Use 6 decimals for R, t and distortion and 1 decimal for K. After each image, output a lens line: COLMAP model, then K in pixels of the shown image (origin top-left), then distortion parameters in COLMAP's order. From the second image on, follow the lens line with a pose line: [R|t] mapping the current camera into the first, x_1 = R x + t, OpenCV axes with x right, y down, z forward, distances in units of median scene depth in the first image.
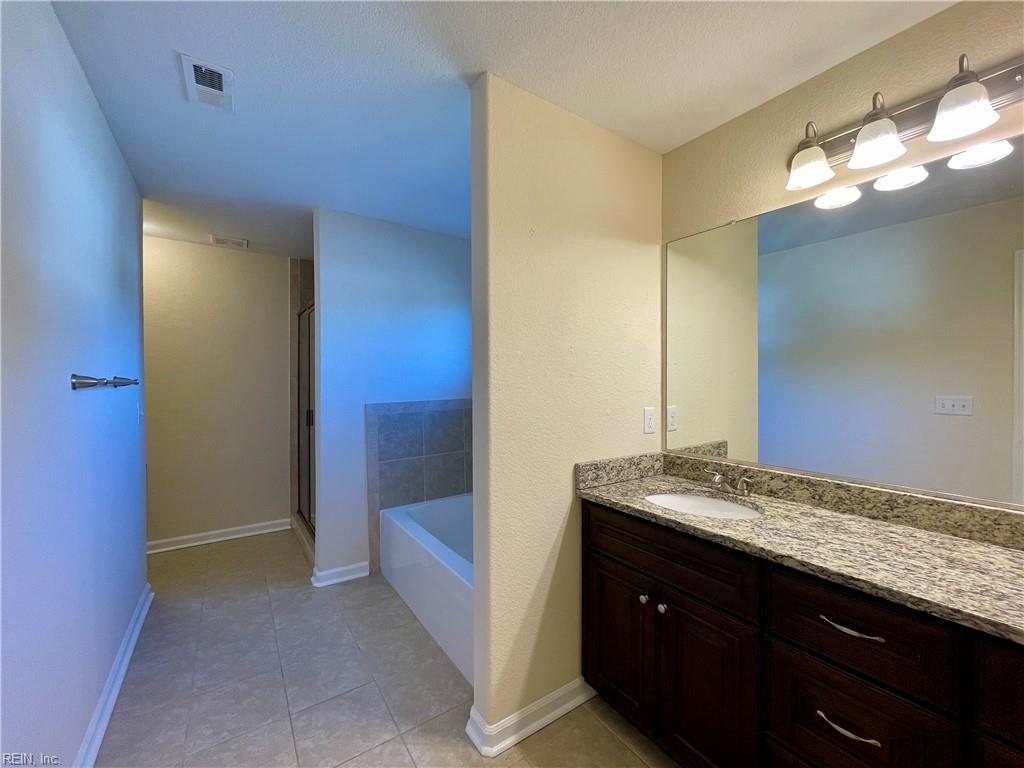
lens RADIAL K [[415.2, 0, 517.2], [0, 415.2, 385.9], [0, 0, 1]] dist [-0.003791, 0.000237]
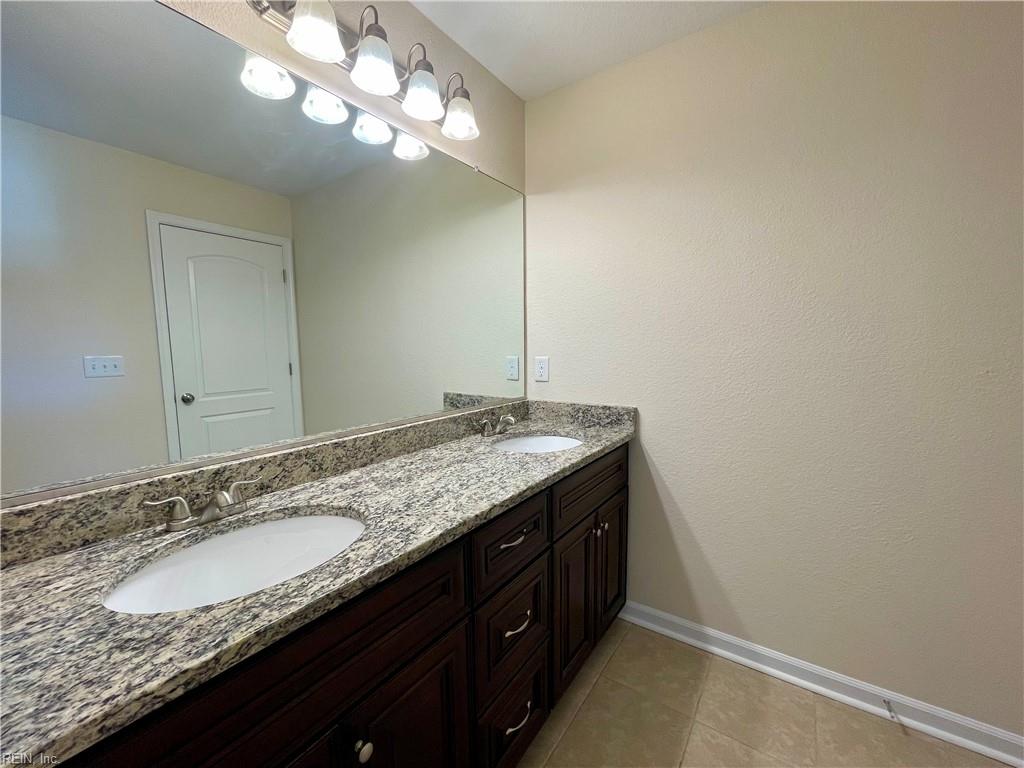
lens RADIAL K [[415.2, 0, 509.6], [0, 415.2, 380.4], [0, 0, 1]] dist [-0.003791, 0.000237]
pose [[-0.332888, -0.079133, 0.939640, -0.165072], [0.027873, 0.995211, 0.093687, 0.039709], [-0.942554, 0.057378, -0.329089, 1.036784]]
